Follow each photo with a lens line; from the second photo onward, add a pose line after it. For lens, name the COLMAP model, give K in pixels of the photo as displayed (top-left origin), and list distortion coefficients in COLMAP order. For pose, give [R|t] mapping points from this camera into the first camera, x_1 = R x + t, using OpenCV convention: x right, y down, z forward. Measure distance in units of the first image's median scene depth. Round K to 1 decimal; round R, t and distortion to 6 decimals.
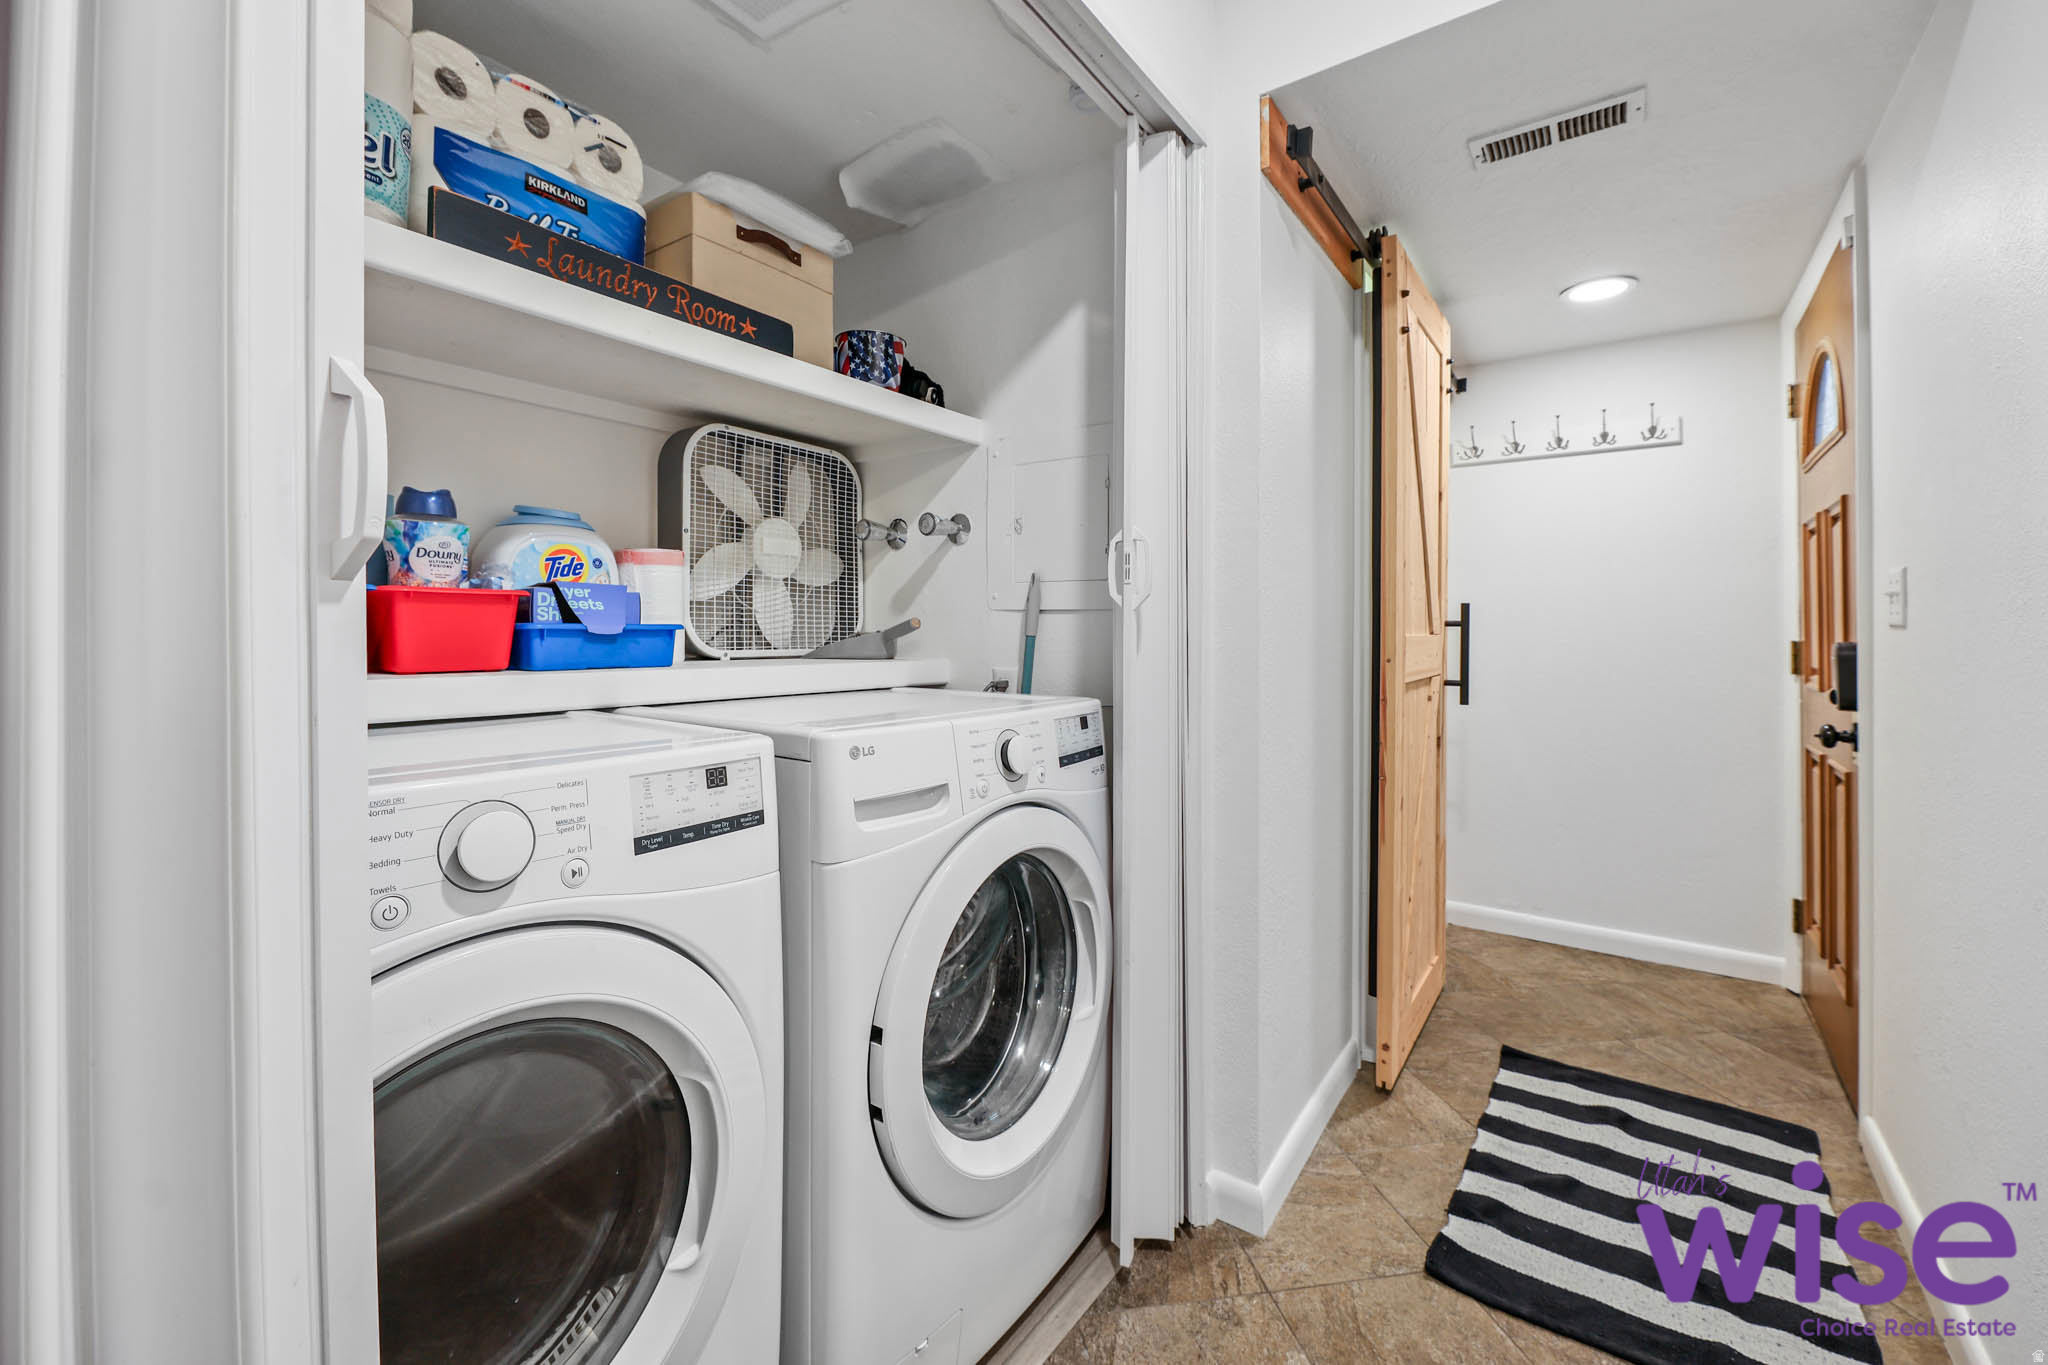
lens RADIAL K [[858.0, 0, 987.5], [0, 858.0, 626.1], [0, 0, 1]] dist [-0.009027, -0.001361]
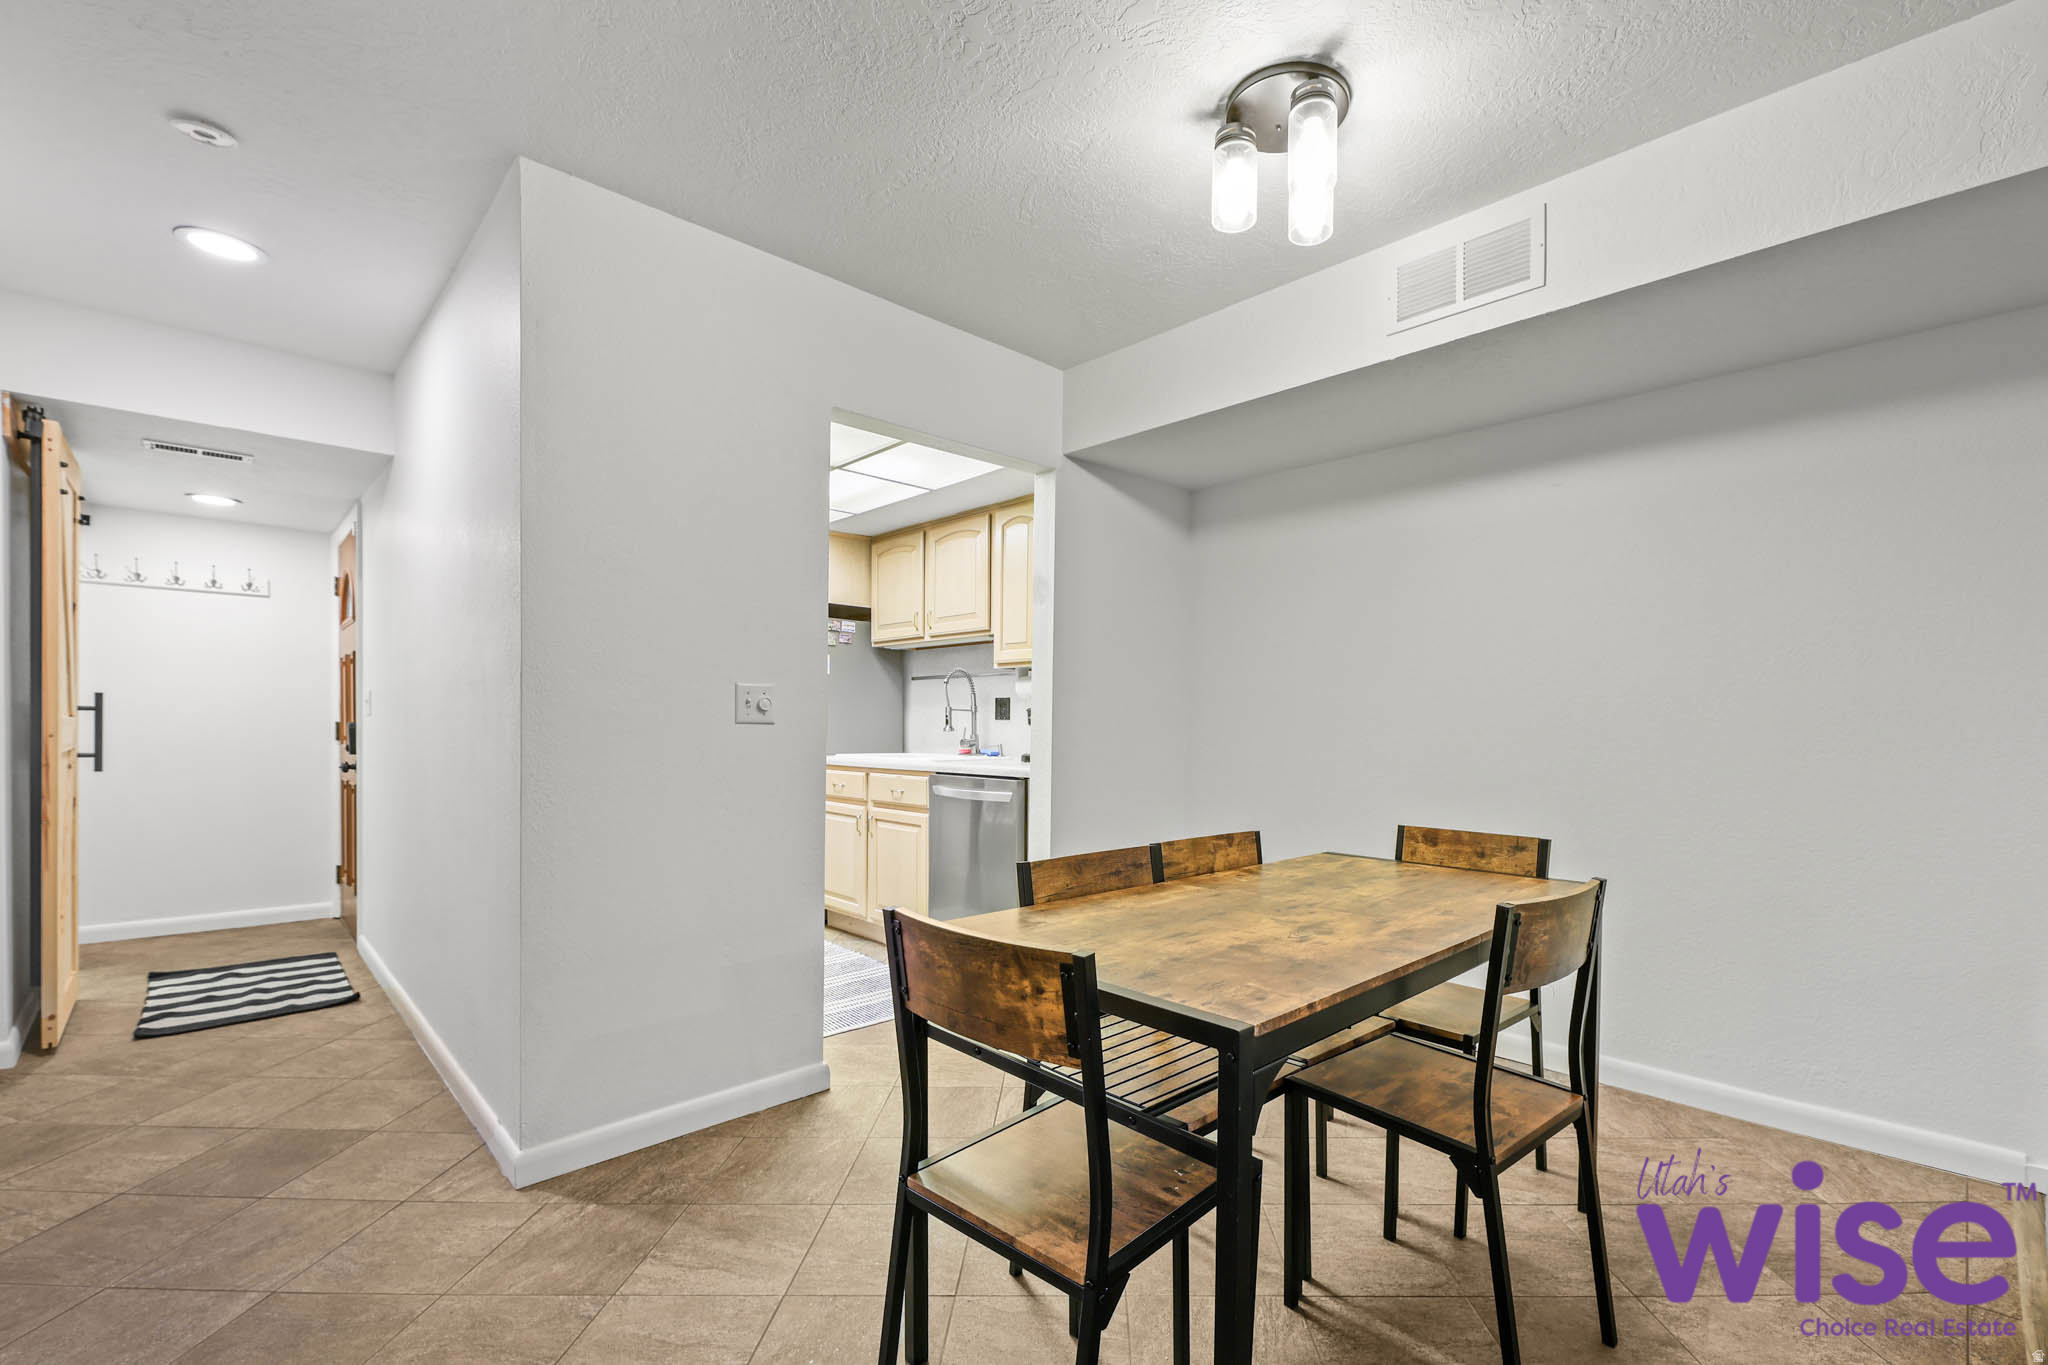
lens RADIAL K [[858.0, 0, 1057.9], [0, 858.0, 743.6], [0, 0, 1]] dist [-0.009027, -0.001361]
pose [[0.135157, -0.017106, 0.990677, -0.601297], [-0.014686, 0.999707, 0.019266, 0.003483], [-0.990715, -0.017153, 0.134866, -0.722588]]
